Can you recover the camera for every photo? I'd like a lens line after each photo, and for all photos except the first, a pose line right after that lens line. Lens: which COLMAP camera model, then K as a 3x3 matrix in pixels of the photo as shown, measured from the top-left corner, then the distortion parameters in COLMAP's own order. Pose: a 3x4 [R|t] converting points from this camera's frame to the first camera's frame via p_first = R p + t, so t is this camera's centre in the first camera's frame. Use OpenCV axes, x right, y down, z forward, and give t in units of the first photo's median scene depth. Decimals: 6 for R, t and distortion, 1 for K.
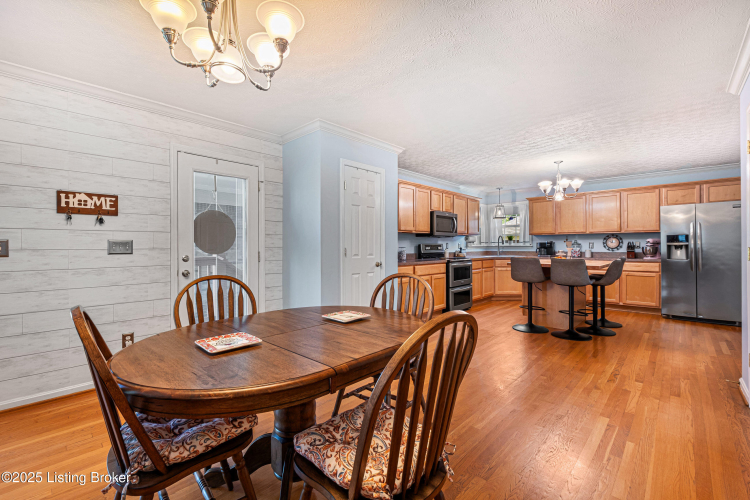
lens RADIAL K [[331.5, 0, 369.7], [0, 331.5, 247.2], [0, 0, 1]] dist [0.000651, -0.000066]
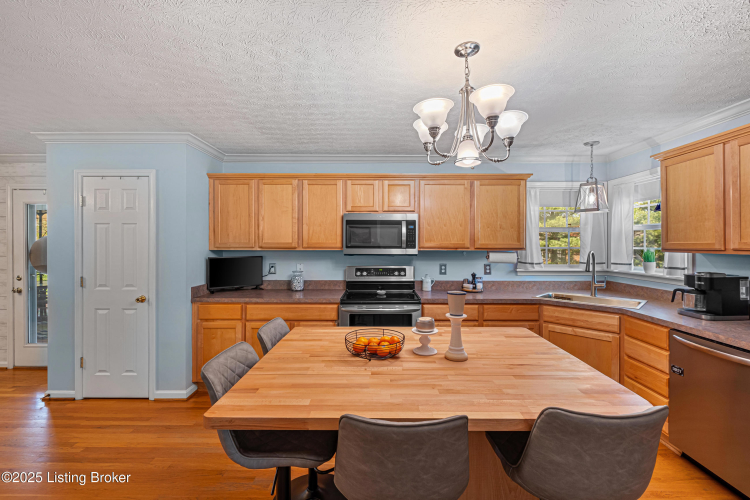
lens RADIAL K [[293.3, 0, 377.7], [0, 293.3, 244.9], [0, 0, 1]] dist [-0.000253, -0.000053]
pose [[0.669843, 0.003686, -0.742494, 0.577317], [-0.006635, 0.999977, -0.001021, -0.048540], [0.742474, 0.005611, 0.669852, 0.634377]]
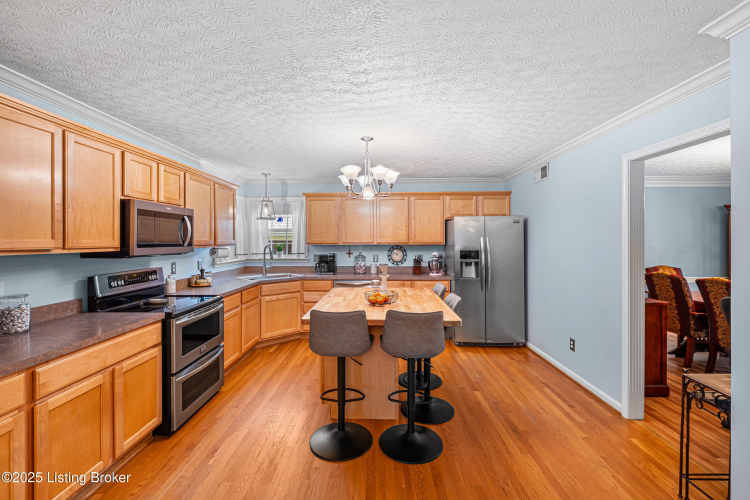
lens RADIAL K [[331.4, 0, 376.2], [0, 331.4, 241.5], [0, 0, 1]] dist [-0.000737, -0.000355]
pose [[0.738823, 0.001254, 0.673898, 0.128522], [0.001490, 0.999993, -0.003495, -0.048448], [-0.673898, 0.003587, 0.738816, 0.433129]]
